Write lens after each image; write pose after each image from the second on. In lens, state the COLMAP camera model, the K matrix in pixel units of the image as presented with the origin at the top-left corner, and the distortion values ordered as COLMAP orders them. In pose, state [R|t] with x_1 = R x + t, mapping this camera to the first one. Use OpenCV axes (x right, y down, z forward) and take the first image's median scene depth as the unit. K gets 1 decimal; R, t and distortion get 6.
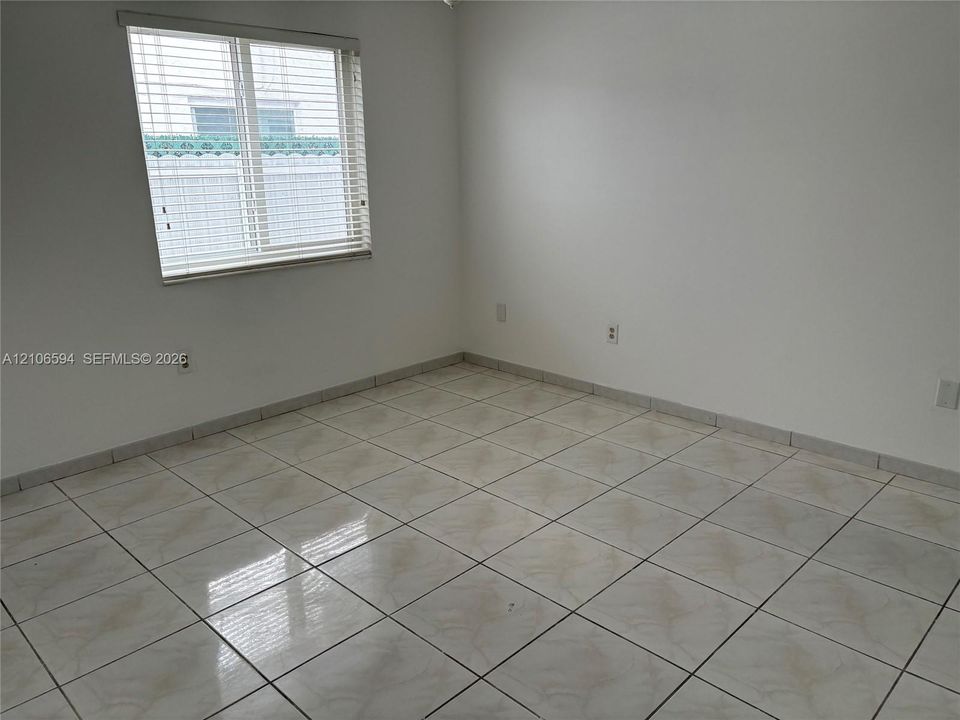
lens RADIAL K [[725.9, 0, 480.0], [0, 725.9, 360.0], [0, 0, 1]] dist [0.057203, -0.070995]
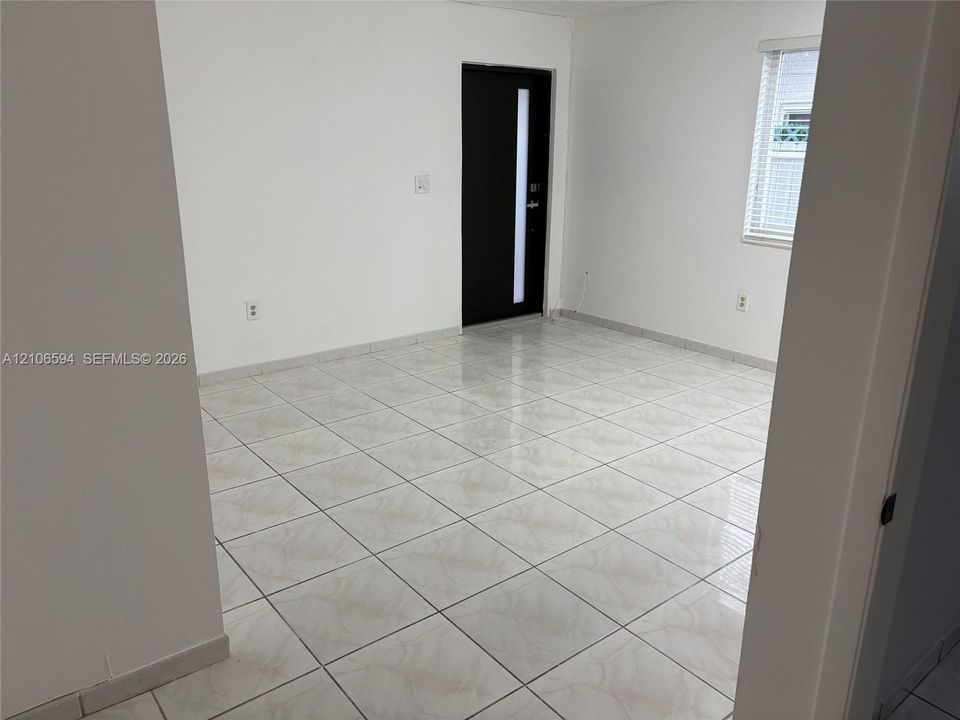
lens RADIAL K [[725.9, 0, 480.0], [0, 725.9, 360.0], [0, 0, 1]] dist [0.057203, -0.070995]
pose [[-0.130238, 0.308503, -0.942265, 0.974932], [-0.273638, 0.902264, 0.333228, -0.222818], [0.952974, 0.301239, -0.033091, 0.646965]]
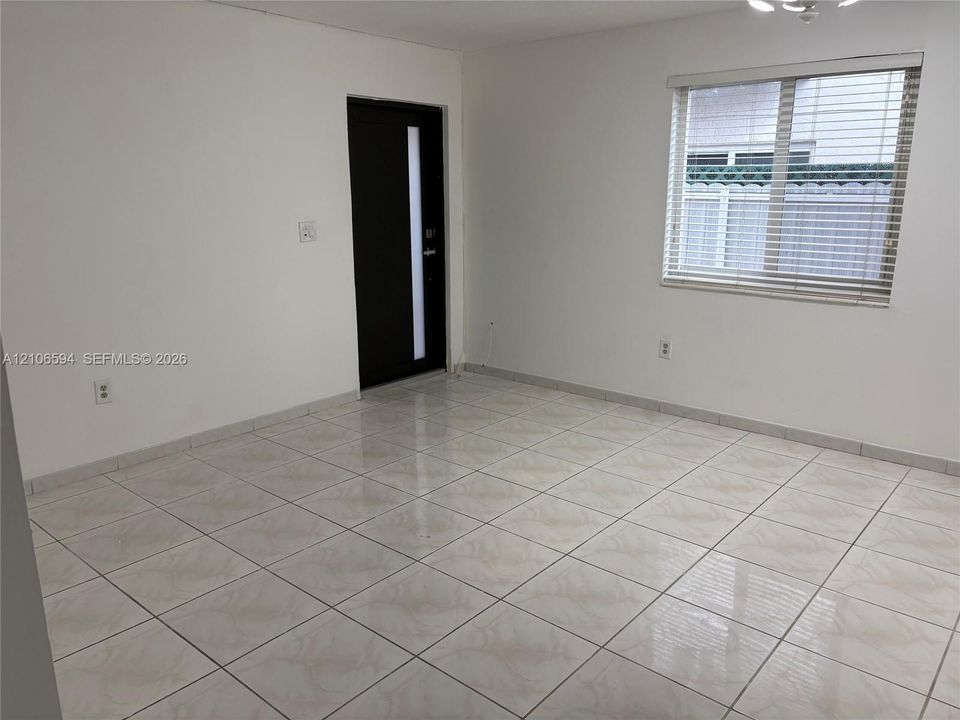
lens RADIAL K [[725.9, 0, 480.0], [0, 725.9, 360.0], [0, 0, 1]] dist [0.057203, -0.070995]
pose [[0.065609, 0.253415, -0.965130, 0.810230], [-0.270332, 0.935558, 0.227273, -0.183818], [0.960529, 0.245994, 0.129887, 0.562125]]
